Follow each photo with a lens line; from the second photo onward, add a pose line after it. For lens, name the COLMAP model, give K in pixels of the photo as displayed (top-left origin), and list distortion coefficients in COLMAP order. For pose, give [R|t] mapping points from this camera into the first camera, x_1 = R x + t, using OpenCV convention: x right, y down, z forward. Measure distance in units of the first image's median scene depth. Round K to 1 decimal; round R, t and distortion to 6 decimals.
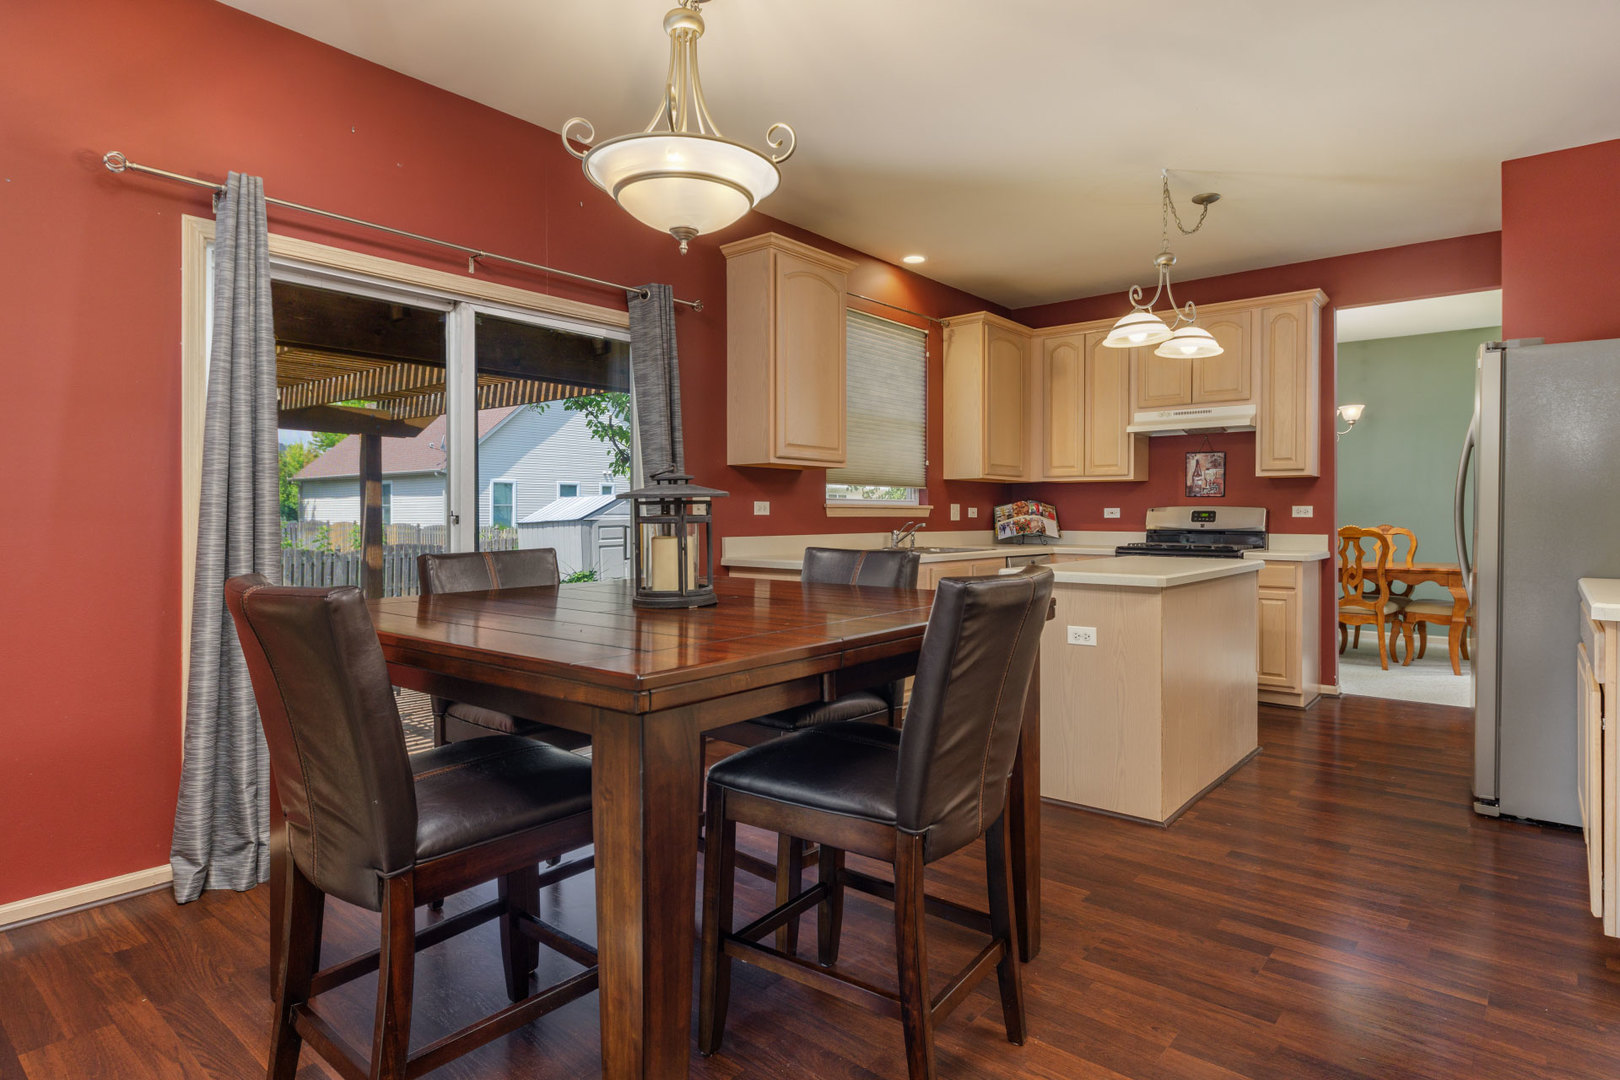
lens RADIAL K [[905.1, 0, 813.8], [0, 905.1, 523.7], [0, 0, 1]] dist [0.000065, -0.000065]
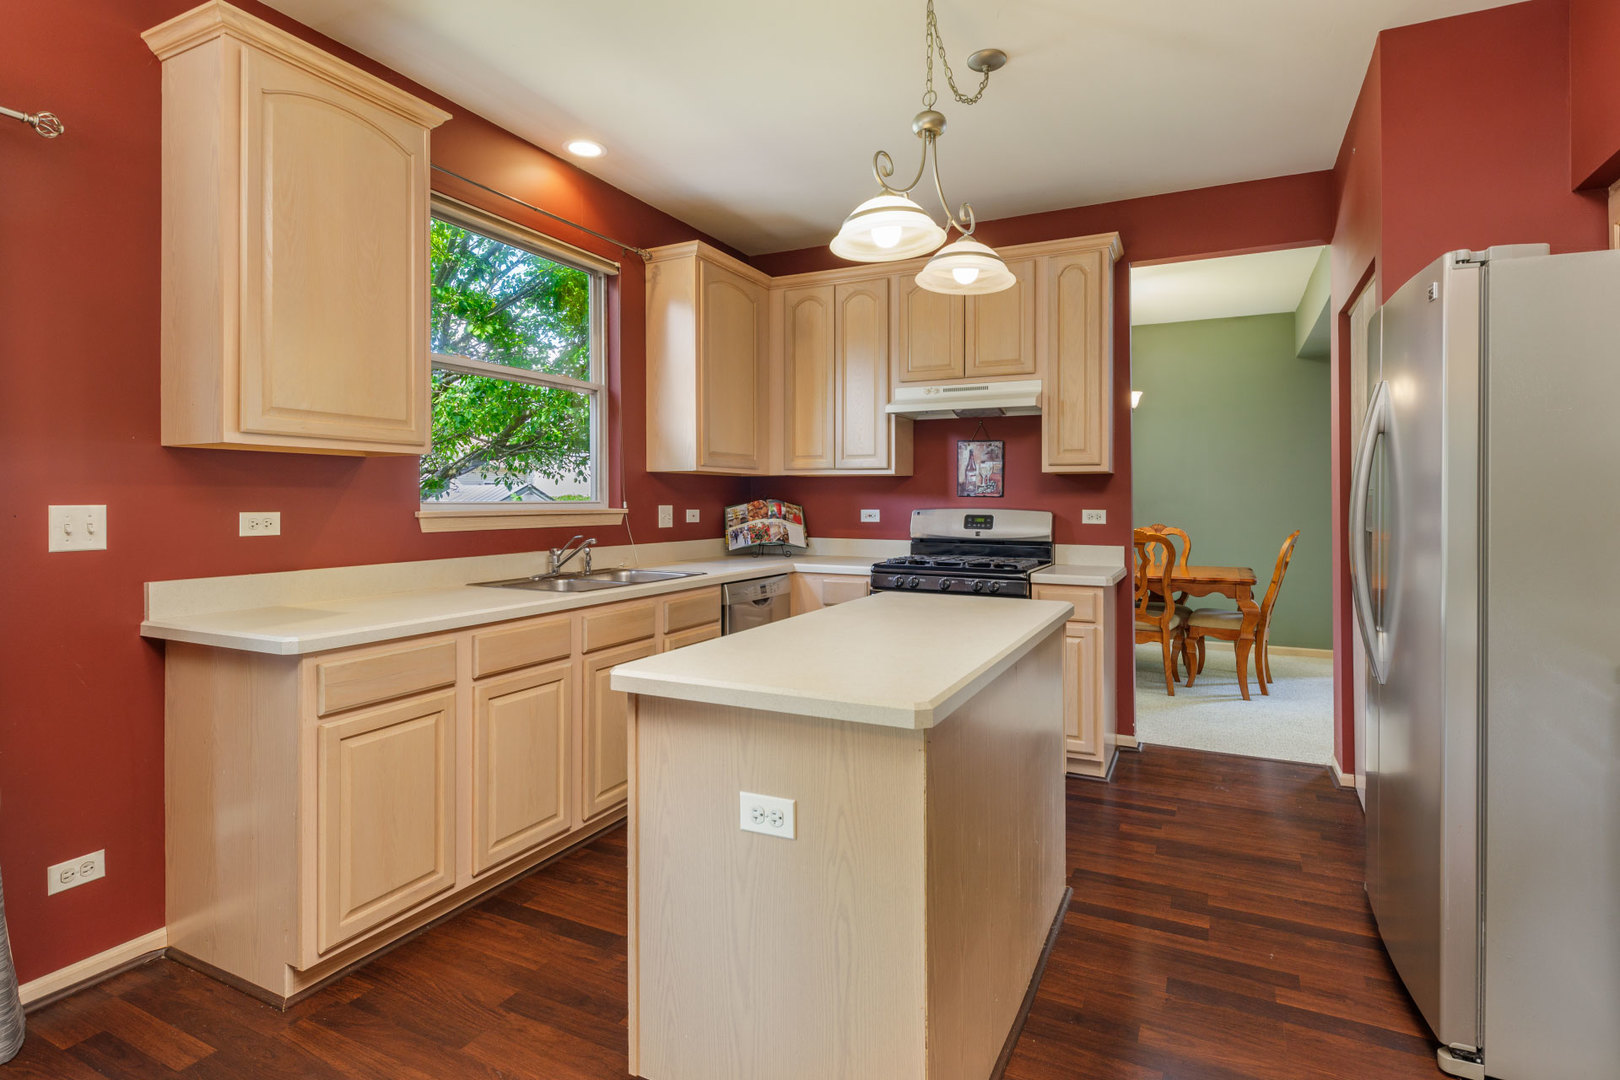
lens RADIAL K [[840.4, 0, 843.8], [0, 840.4, 493.6], [0, 0, 1]] dist [0.017535, -0.000237]
pose [[0.965737, 0.001597, 0.259517, 0.124649], [0.002486, 0.999878, -0.015406, -0.021395], [-0.259510, 0.015523, 0.965616, 0.317033]]
